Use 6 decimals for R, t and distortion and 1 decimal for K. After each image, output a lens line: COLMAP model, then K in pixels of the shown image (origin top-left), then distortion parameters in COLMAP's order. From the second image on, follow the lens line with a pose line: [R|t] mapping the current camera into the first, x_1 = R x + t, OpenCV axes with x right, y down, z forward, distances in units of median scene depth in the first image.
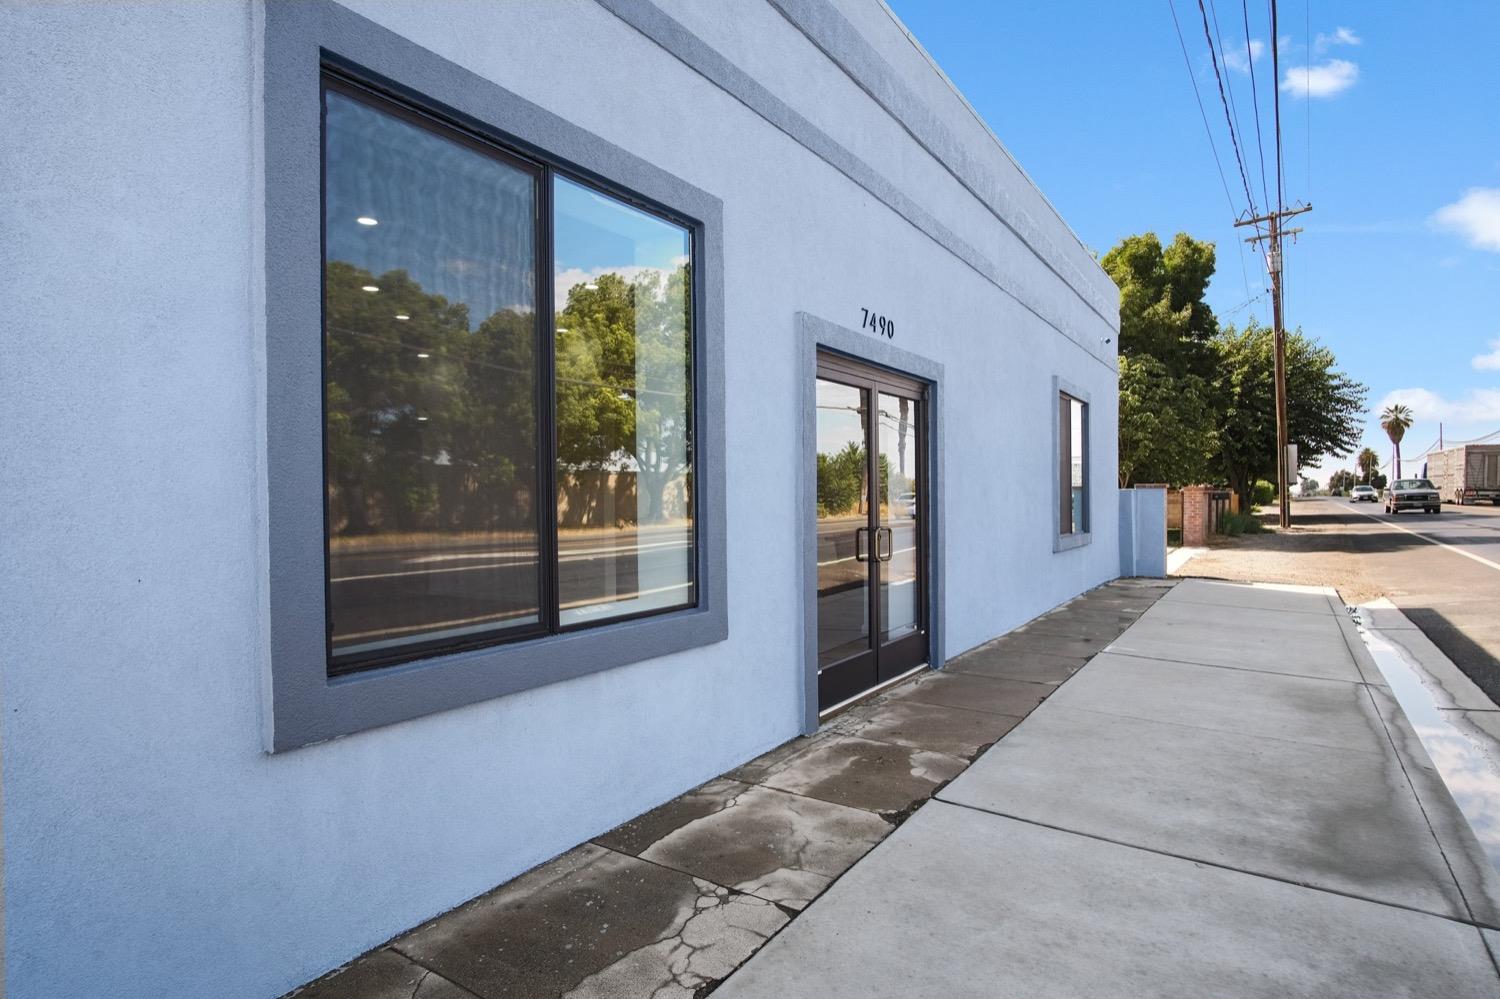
lens RADIAL K [[806.8, 0, 756.6], [0, 806.8, 507.2], [0, 0, 1]] dist [-0.025531, 0.003284]
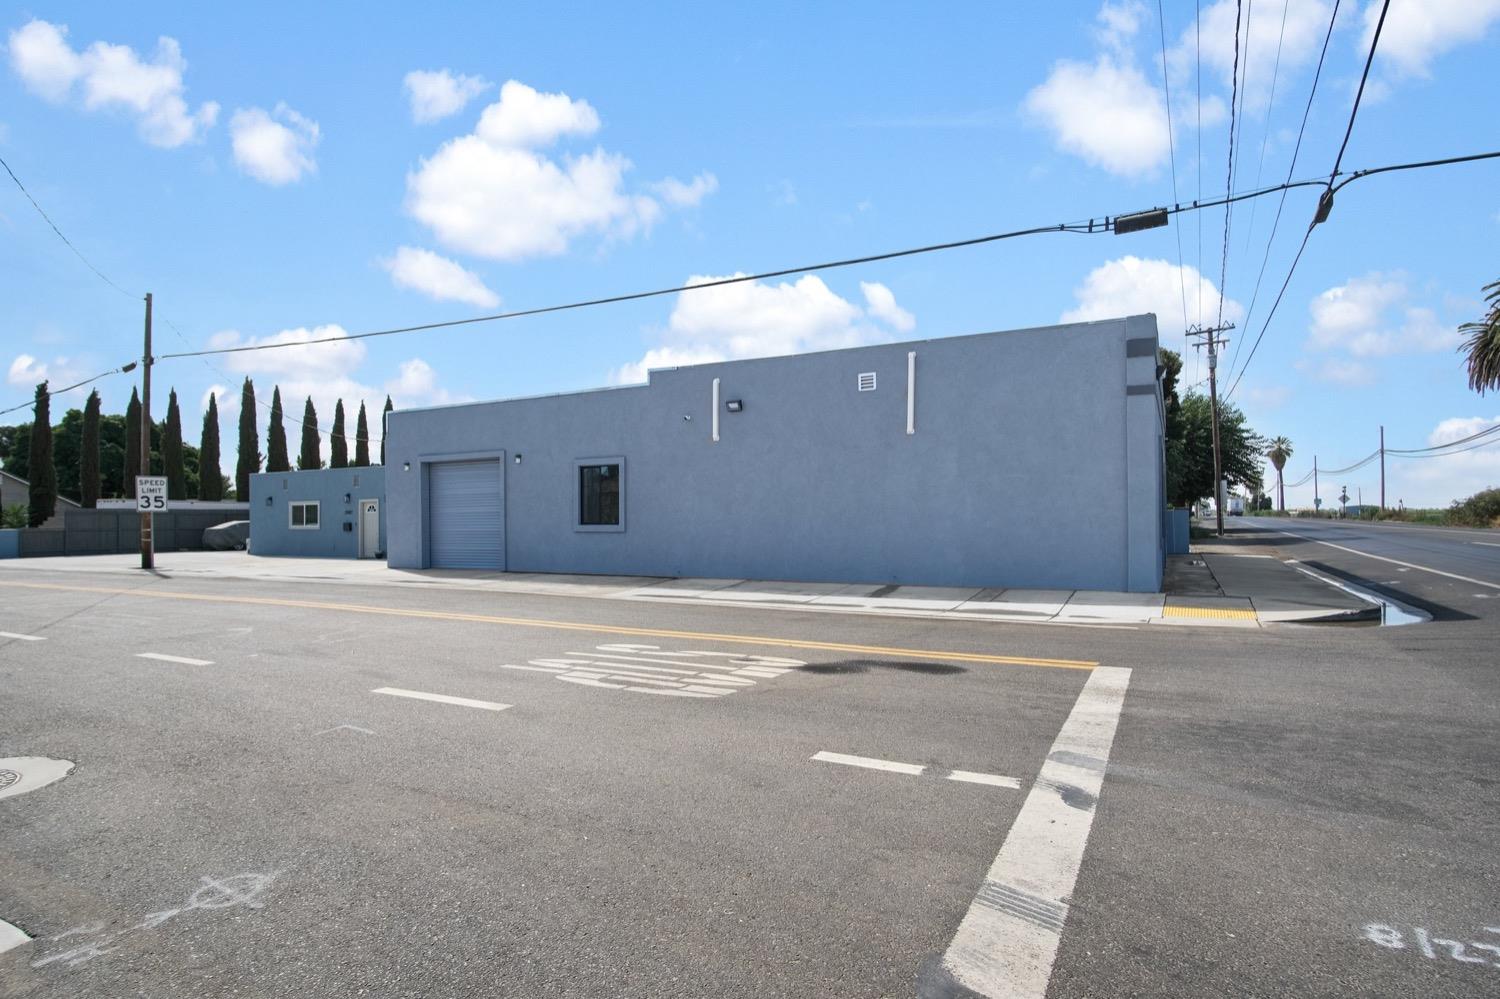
lens RADIAL K [[806.8, 0, 756.6], [0, 806.8, 507.2], [0, 0, 1]] dist [-0.025531, 0.003284]
pose [[0.995063, -0.001370, 0.099232, -0.291168], [0.004098, 0.999619, -0.027293, 0.008568], [-0.099157, 0.027565, 0.994690, -0.338308]]
